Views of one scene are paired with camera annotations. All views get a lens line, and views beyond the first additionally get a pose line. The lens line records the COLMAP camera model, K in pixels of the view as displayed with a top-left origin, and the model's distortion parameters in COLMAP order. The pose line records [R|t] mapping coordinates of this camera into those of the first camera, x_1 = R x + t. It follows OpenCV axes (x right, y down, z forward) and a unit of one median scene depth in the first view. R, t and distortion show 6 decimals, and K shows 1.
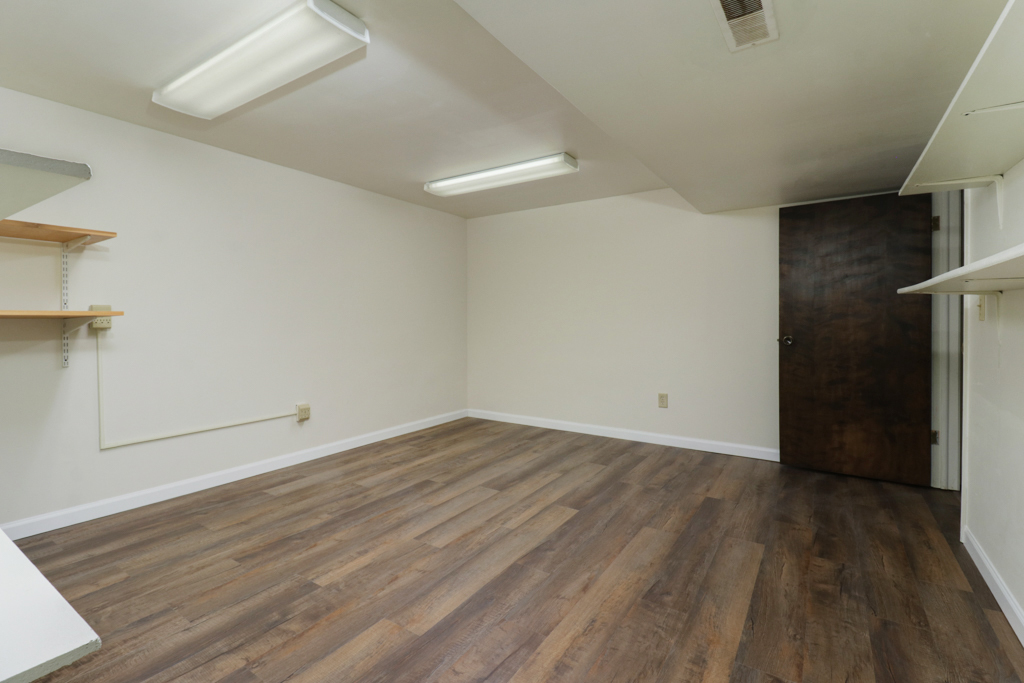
lens RADIAL K [[480.1, 0, 511.9], [0, 480.1, 324.6], [0, 0, 1]] dist [-0.018521, -0.000550]
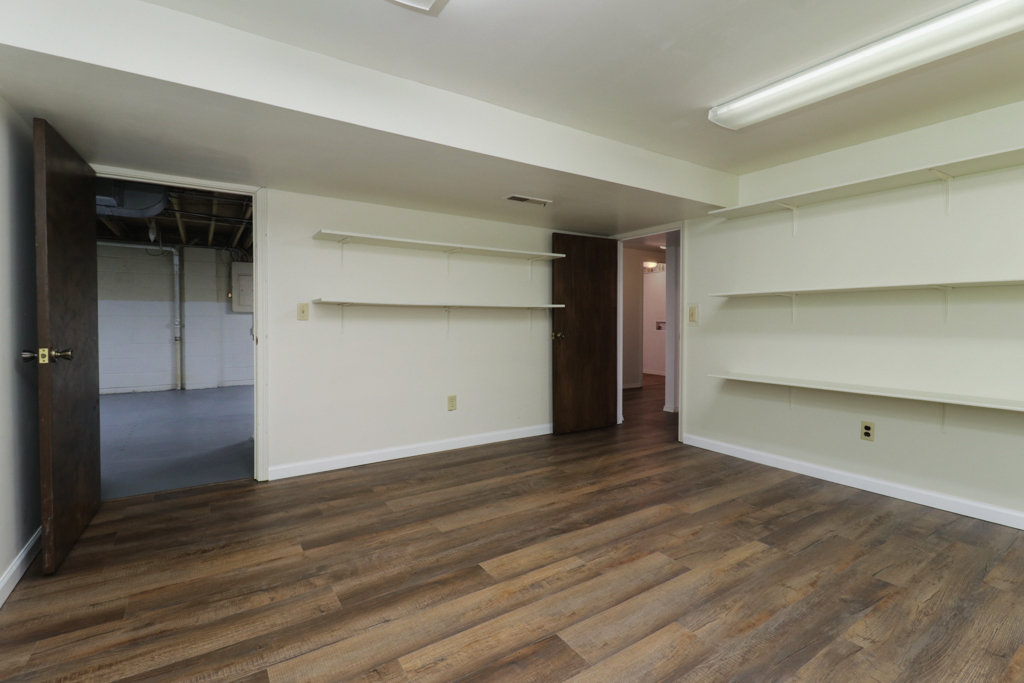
lens RADIAL K [[480.1, 0, 511.9], [0, 480.1, 324.6], [0, 0, 1]] dist [-0.018521, -0.000550]
pose [[-0.924911, -0.002885, 0.380173, -0.232195], [0.004611, 0.999813, 0.018806, -0.018346], [-0.380156, 0.019147, -0.924724, 1.917747]]
